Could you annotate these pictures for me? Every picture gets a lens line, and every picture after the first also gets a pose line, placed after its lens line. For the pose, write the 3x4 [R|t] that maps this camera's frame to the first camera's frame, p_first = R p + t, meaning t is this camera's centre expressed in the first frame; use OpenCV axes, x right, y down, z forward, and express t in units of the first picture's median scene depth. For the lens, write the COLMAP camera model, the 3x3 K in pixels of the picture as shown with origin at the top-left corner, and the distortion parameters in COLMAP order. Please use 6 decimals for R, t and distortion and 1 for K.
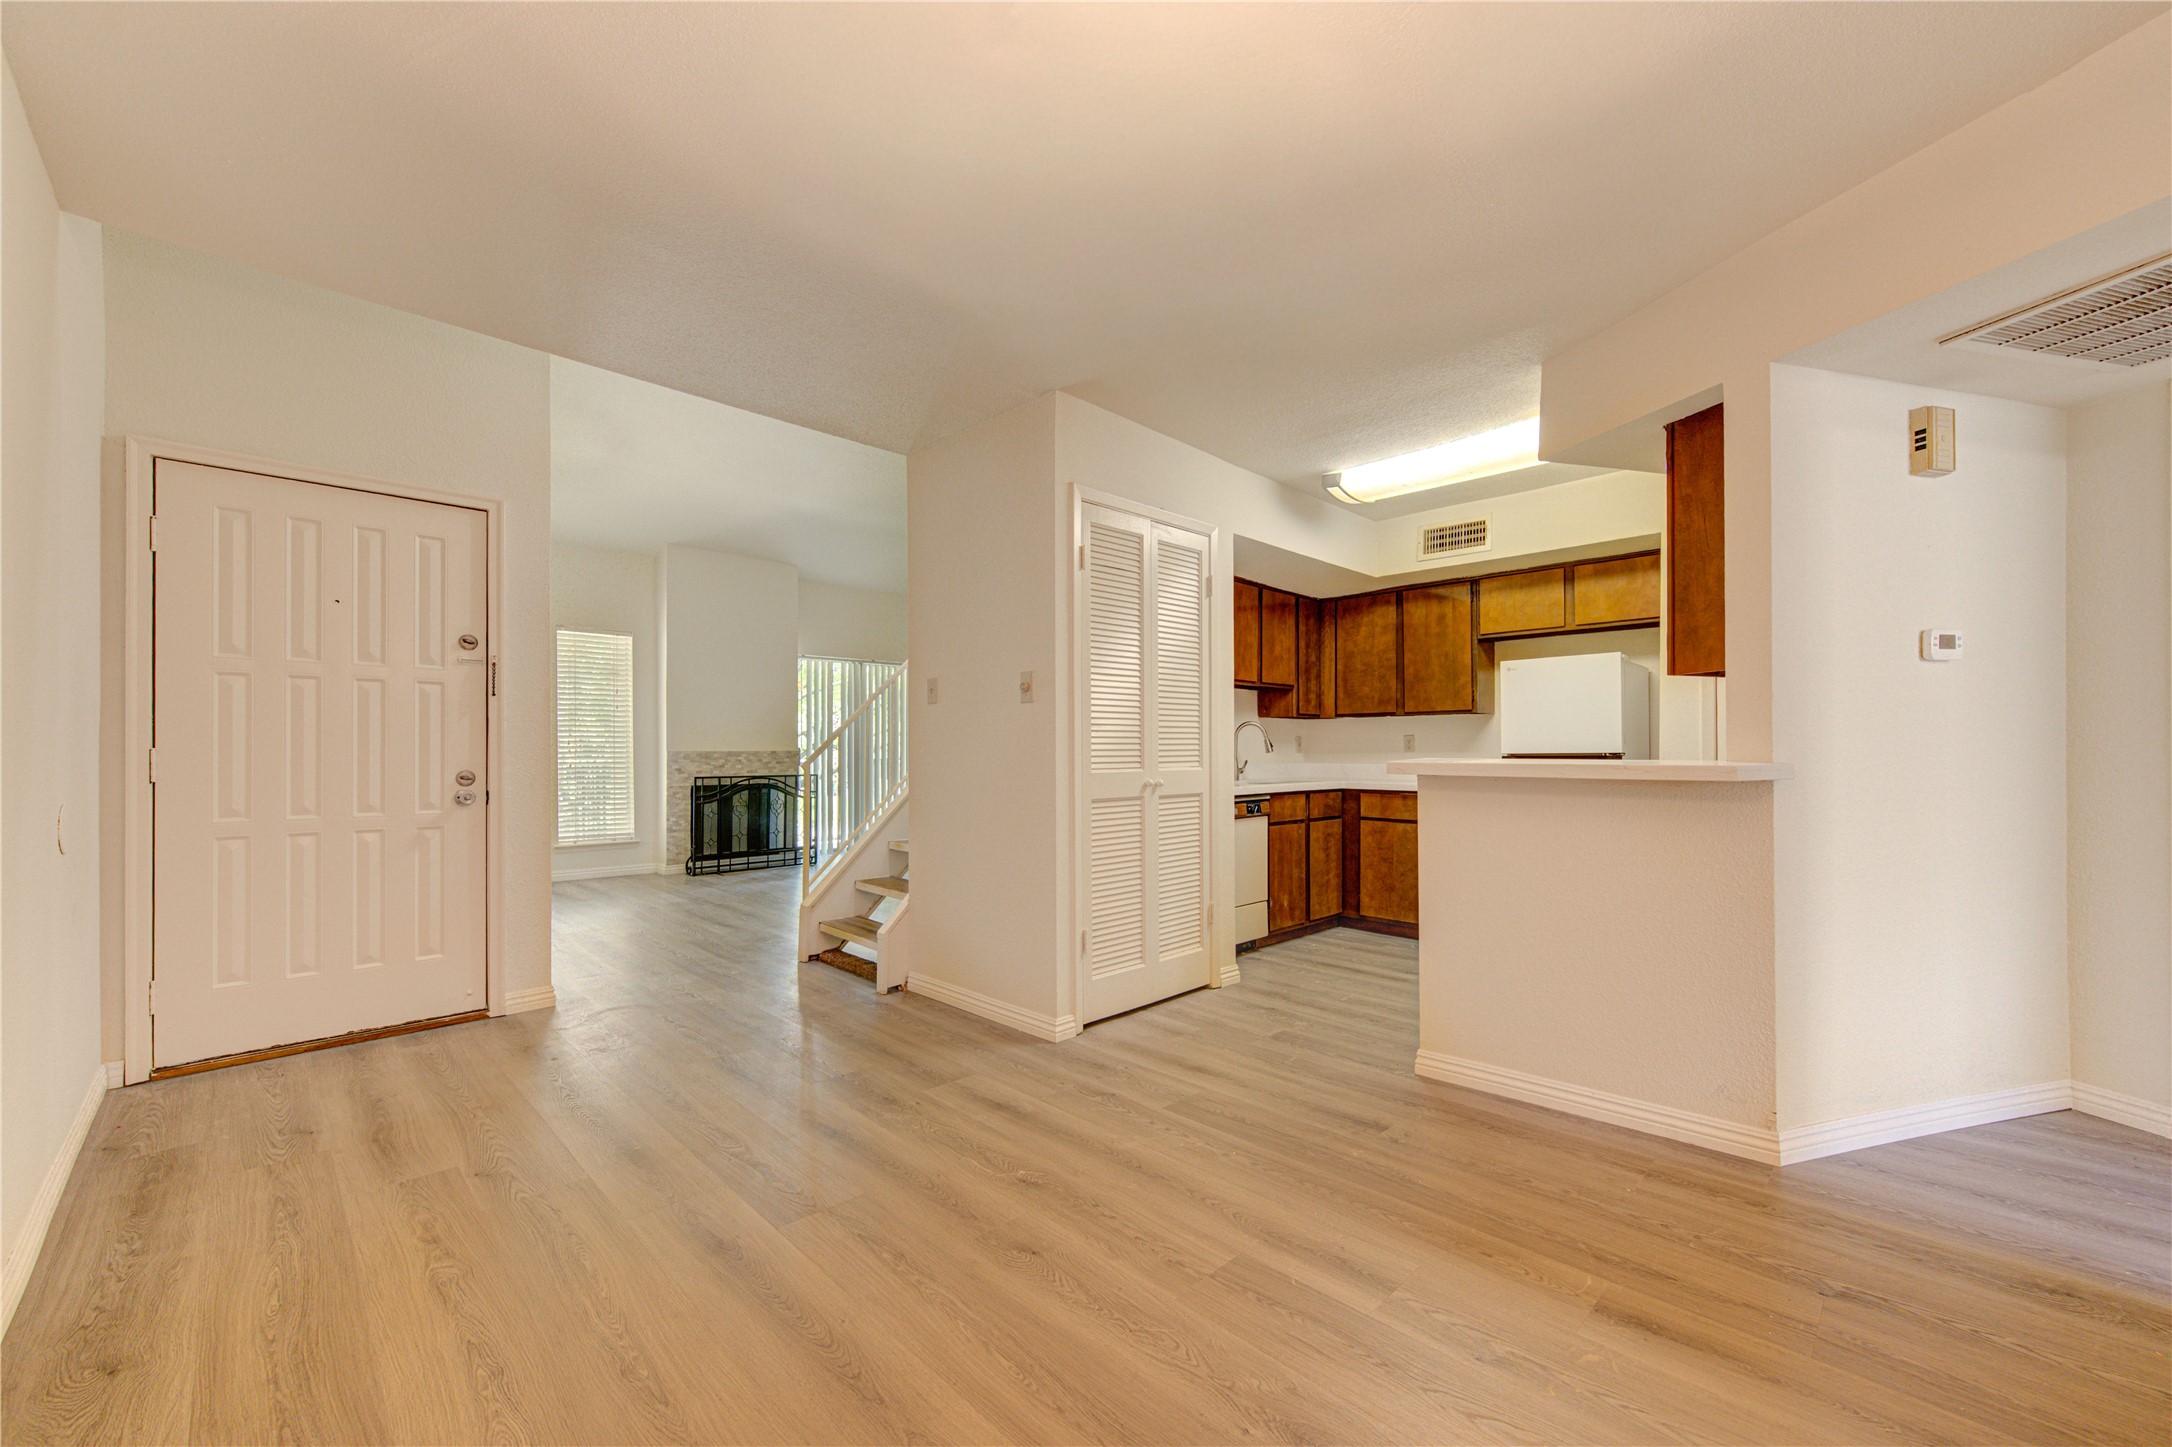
lens RADIAL K [[858.6, 0, 1088.5], [0, 858.6, 743.5], [0, 0, 1]] dist [0.000325, 0.000005]
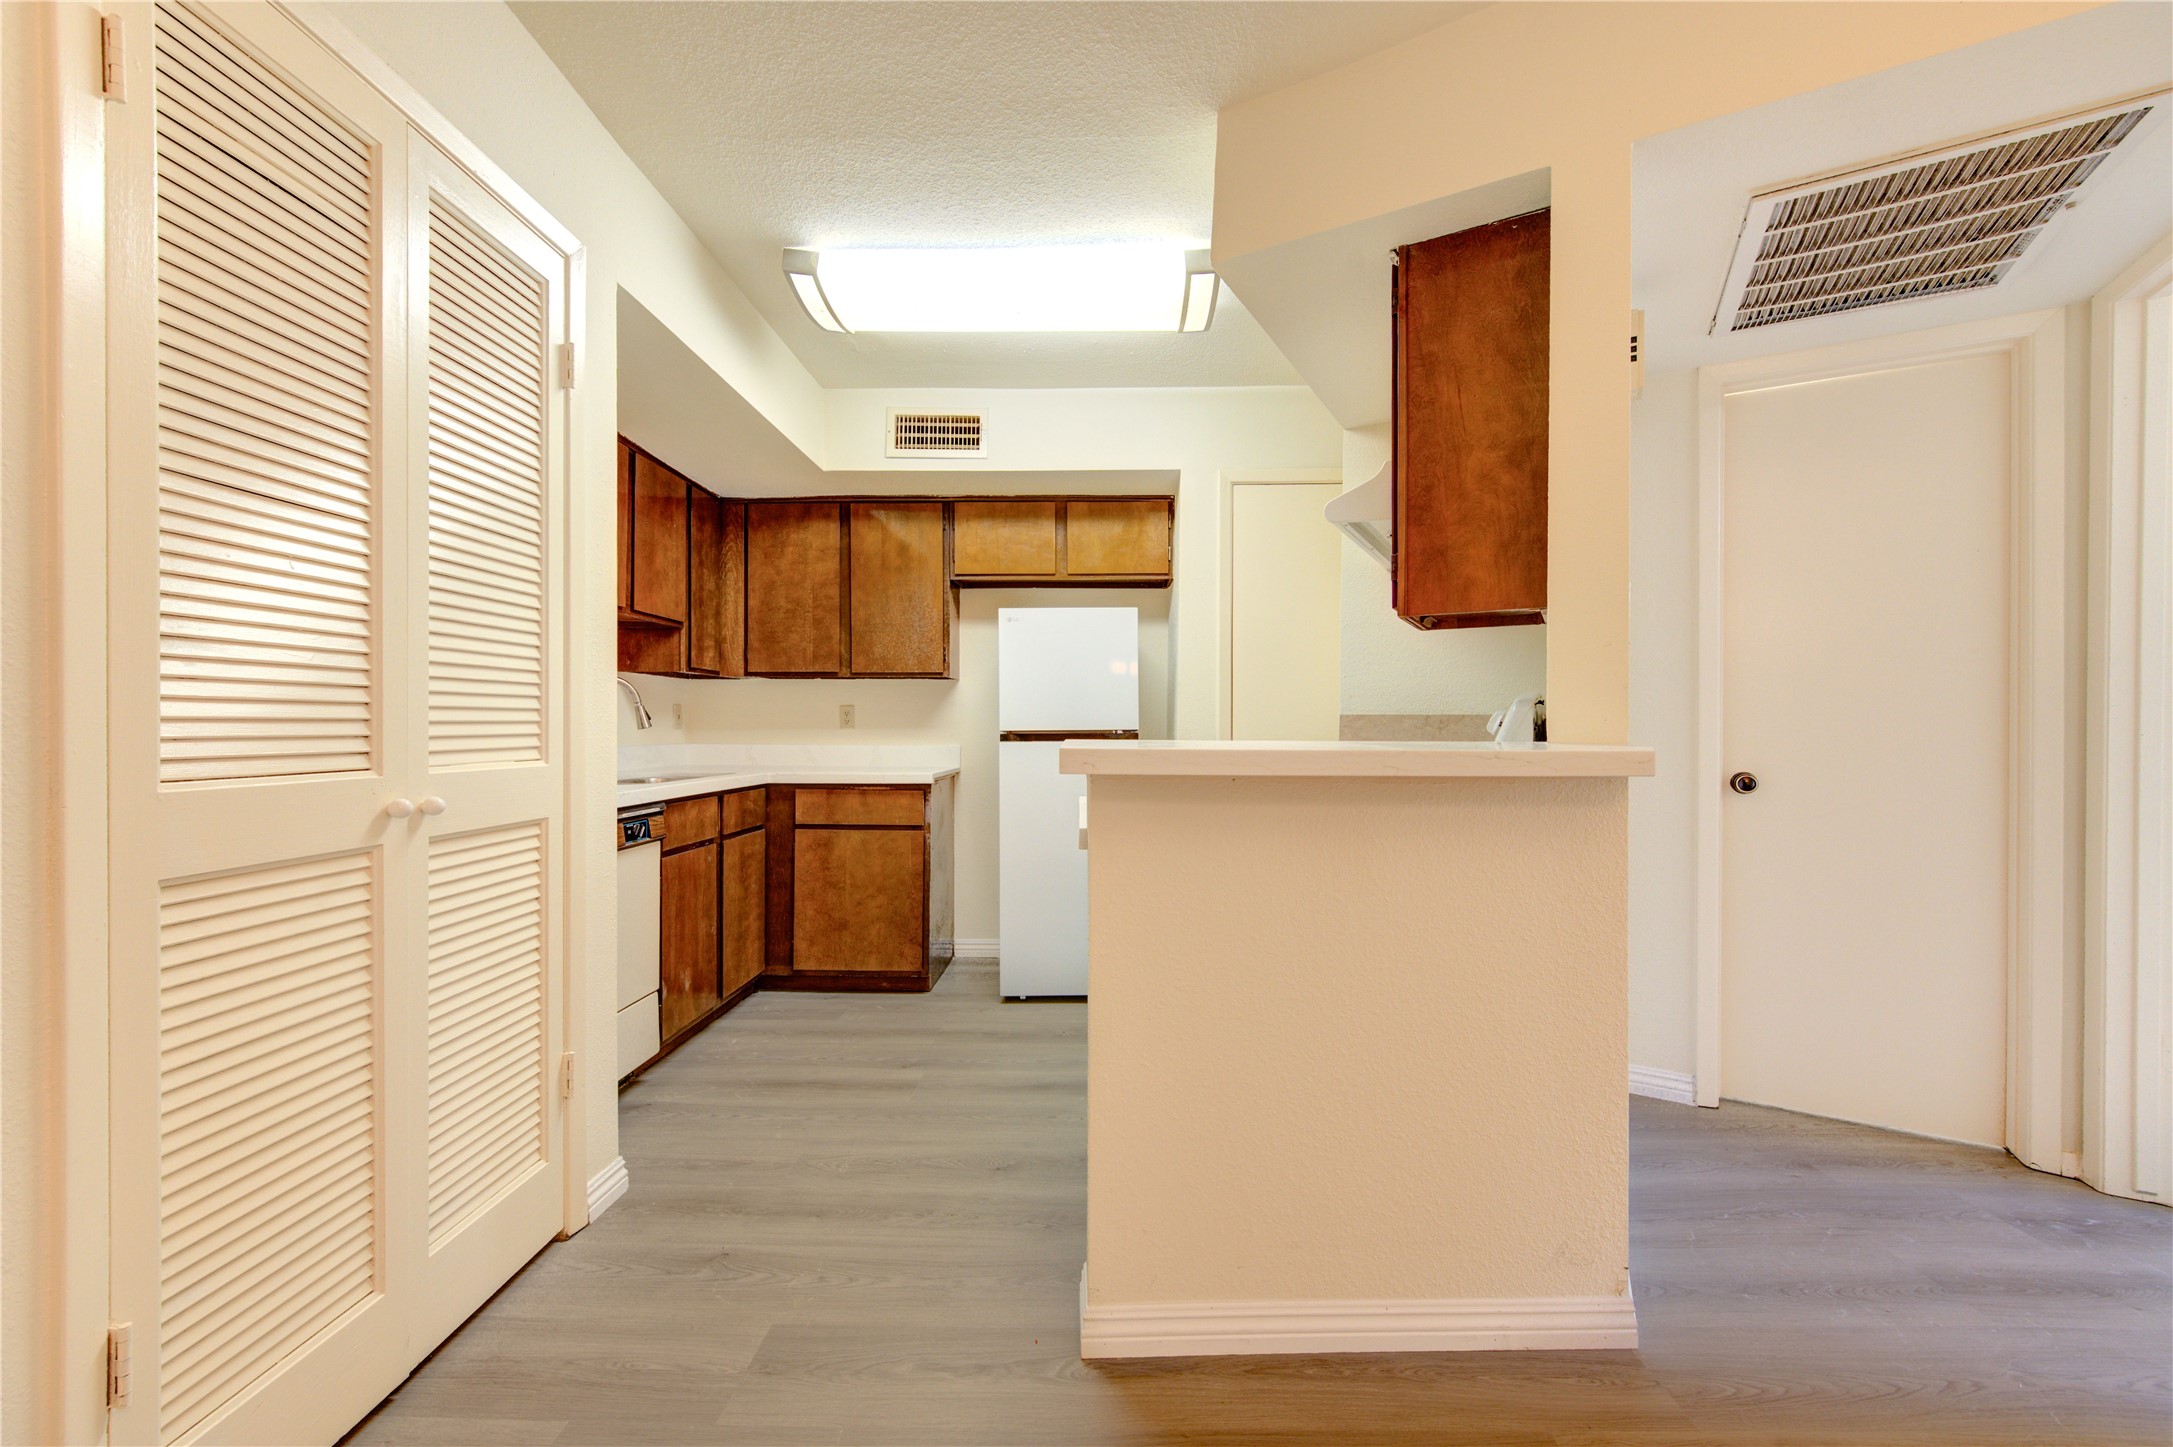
lens RADIAL K [[845.6, 0, 1101.1], [0, 845.6, 728.1], [0, 0, 1]] dist [-0.000561, 0.000180]
pose [[0.708513, 0.002300, 0.705694, 0.020097], [-0.009423, 0.999936, 0.006201, 0.003695], [-0.705635, -0.011043, 0.708490, 0.387183]]
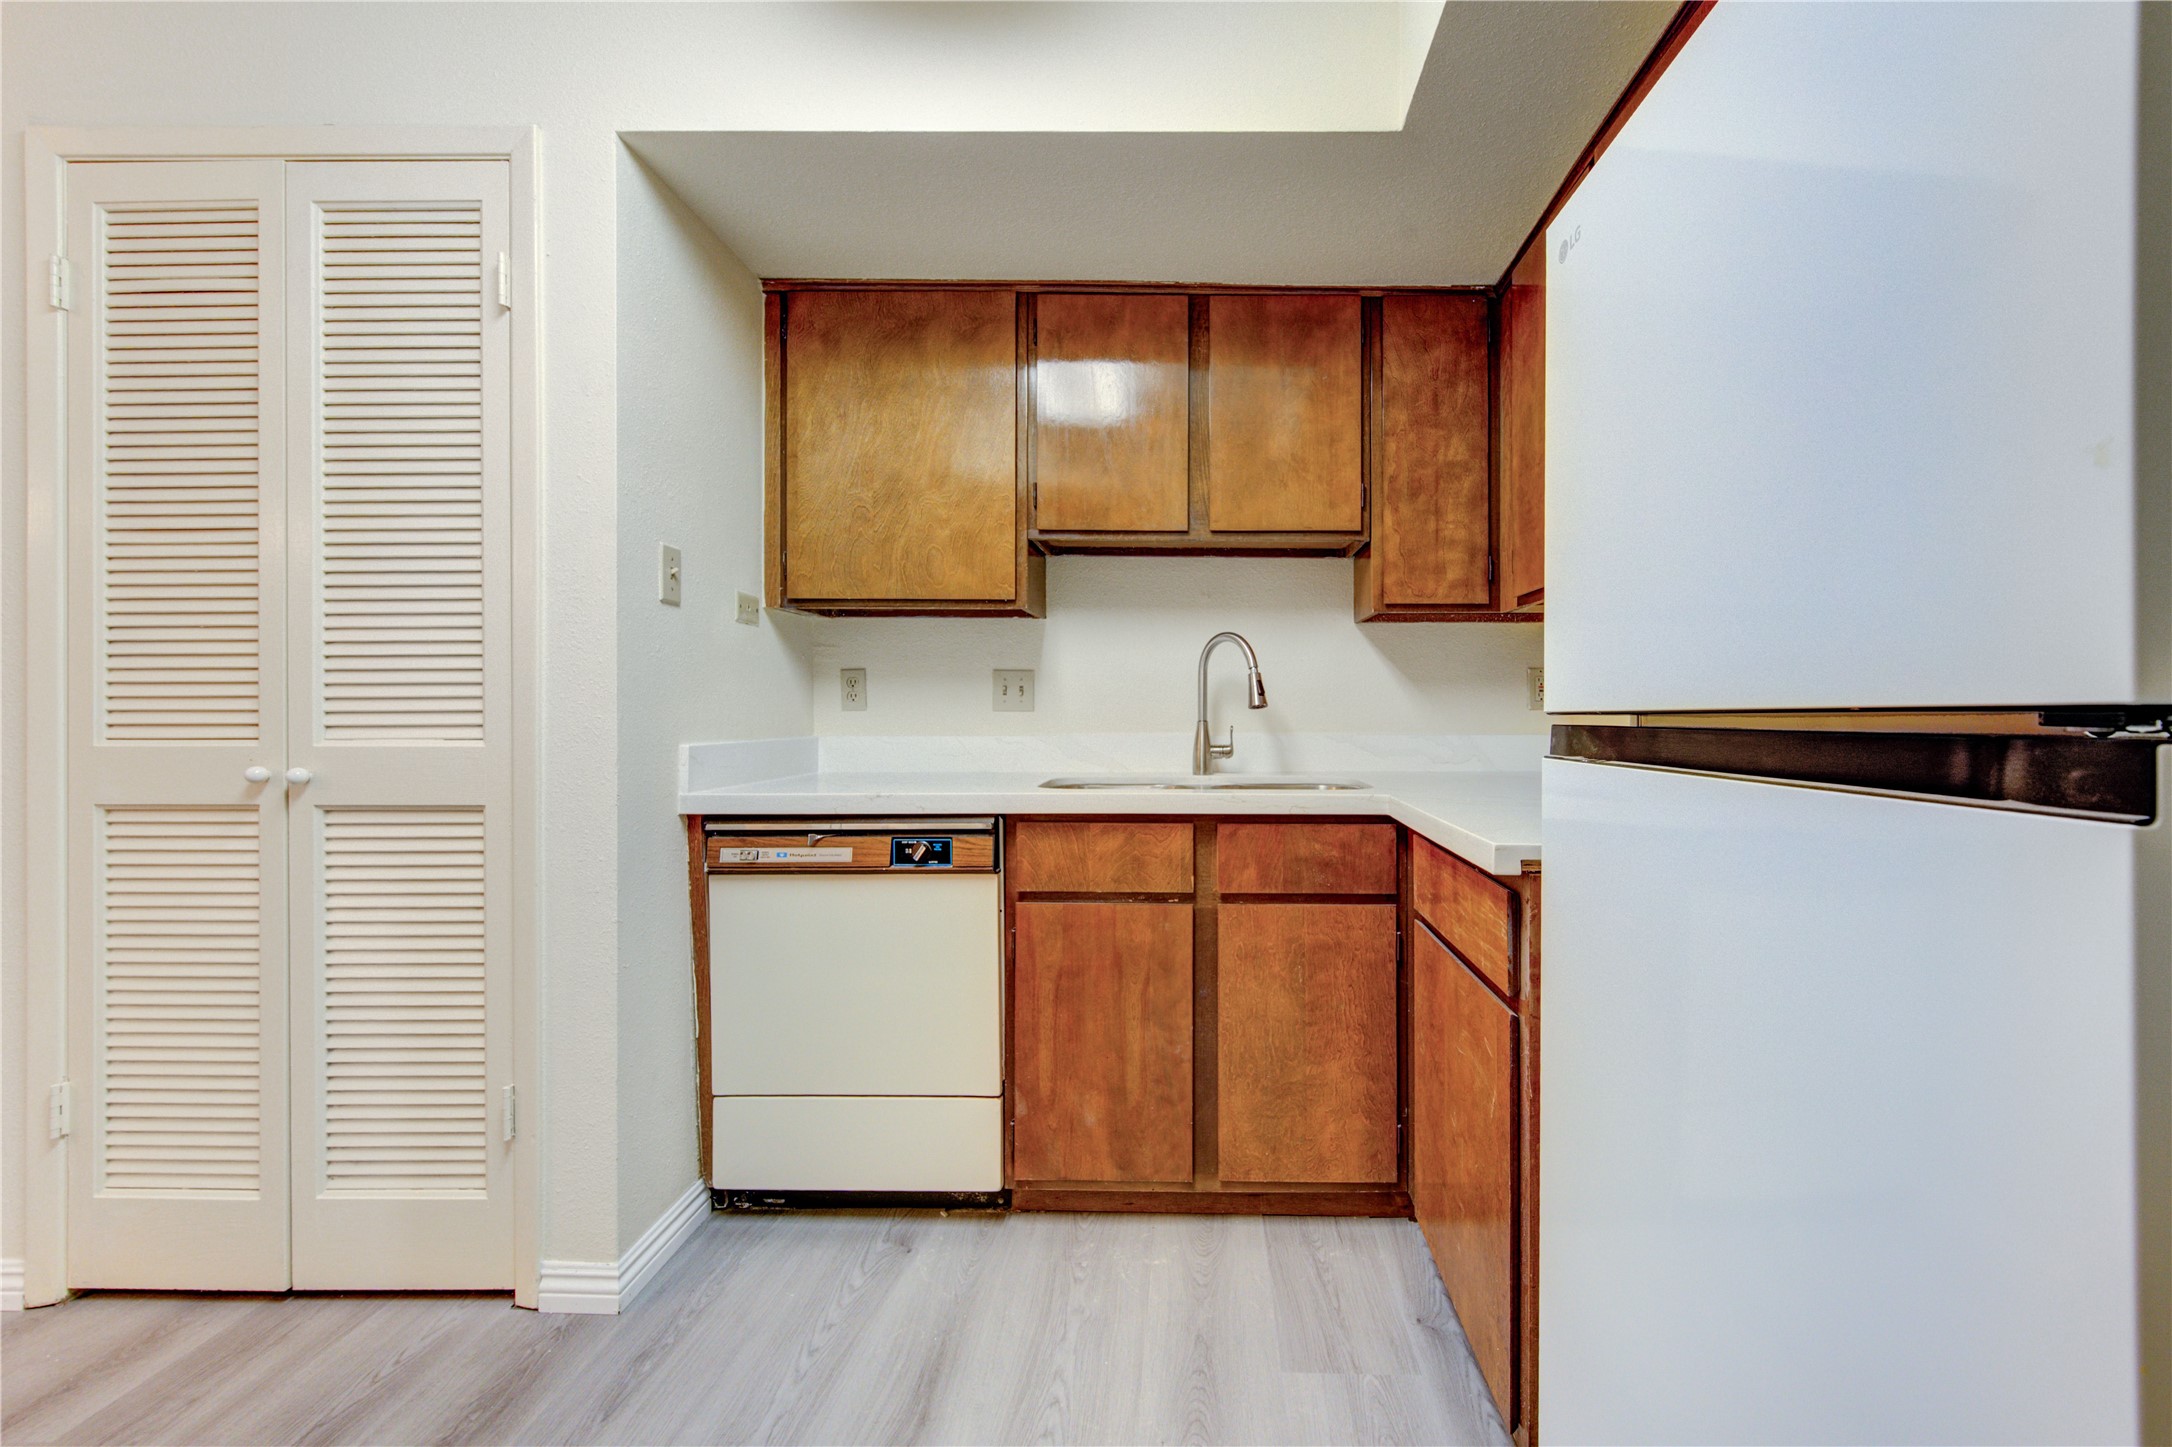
lens RADIAL K [[904.1, 0, 1188.2], [0, 904.1, 718.6], [0, 0, 1]] dist [0.000645, 0.000037]
pose [[0.703579, 0.005098, -0.710599, 0.532436], [0.004825, 0.999917, 0.011951, 0.010994], [0.710601, -0.011837, 0.703496, 0.756804]]
